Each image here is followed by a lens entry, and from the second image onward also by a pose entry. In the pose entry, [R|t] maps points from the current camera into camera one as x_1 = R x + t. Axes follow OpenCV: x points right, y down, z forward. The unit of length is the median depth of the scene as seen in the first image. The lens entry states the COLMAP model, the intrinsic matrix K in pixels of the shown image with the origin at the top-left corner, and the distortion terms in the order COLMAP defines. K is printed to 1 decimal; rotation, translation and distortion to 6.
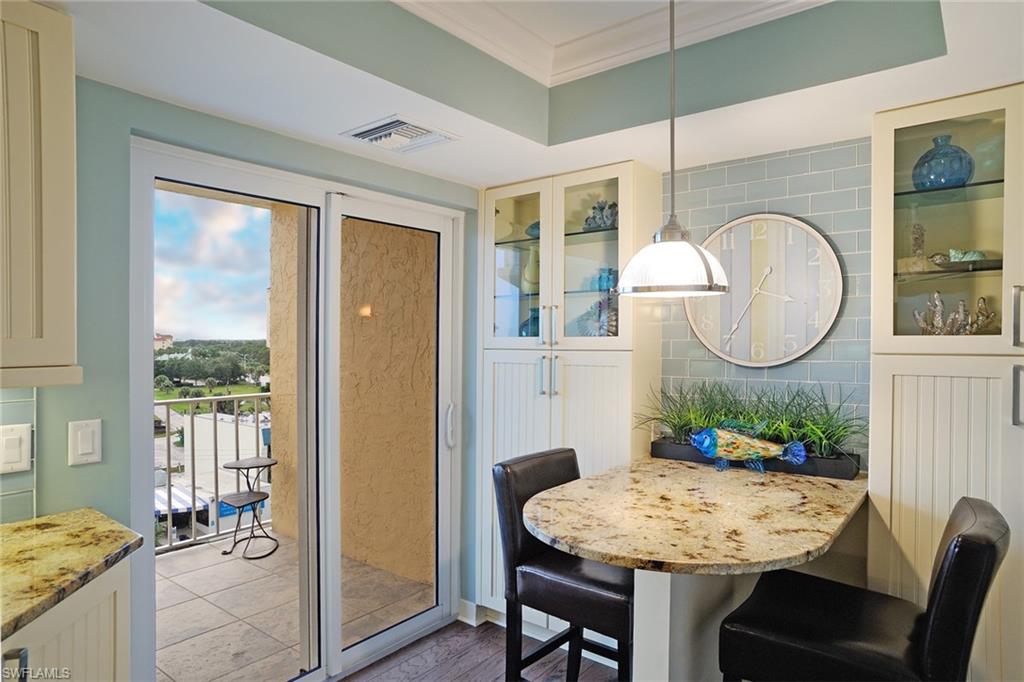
lens RADIAL K [[611.6, 0, 610.0], [0, 611.6, 355.8], [0, 0, 1]] dist [-0.003854, 0.000854]
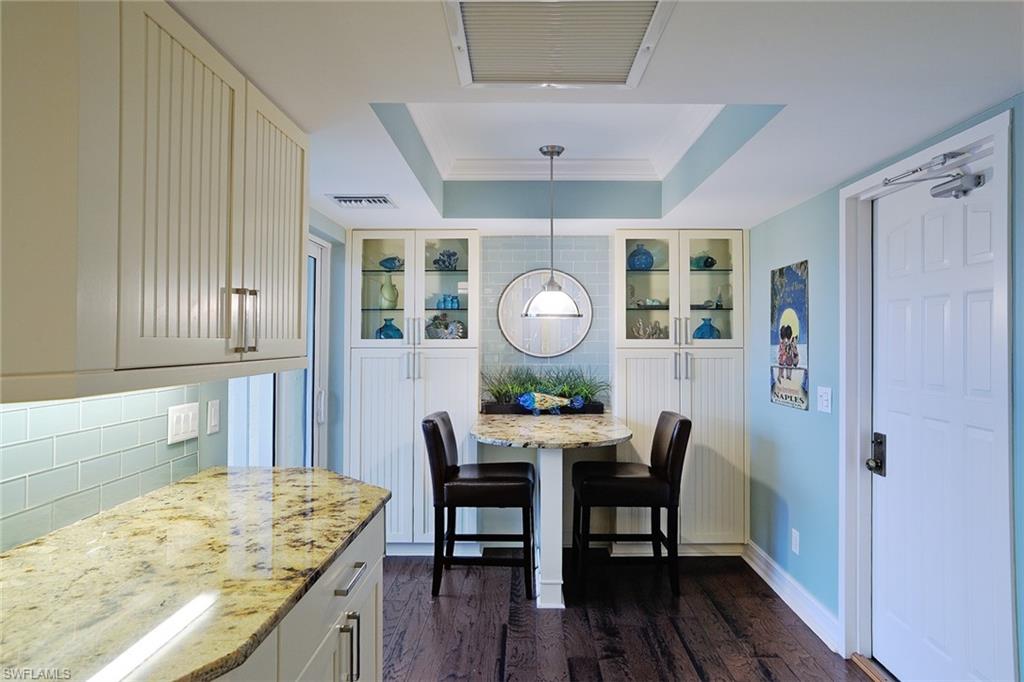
lens RADIAL K [[571.6, 0, 555.5], [0, 571.6, 340.7], [0, 0, 1]] dist [0.002742, 0.000474]
pose [[0.813170, -0.001089, 0.582025, -0.725927], [0.014677, 0.999719, -0.018636, 0.003687], [-0.581841, 0.023696, 0.812957, -0.362501]]
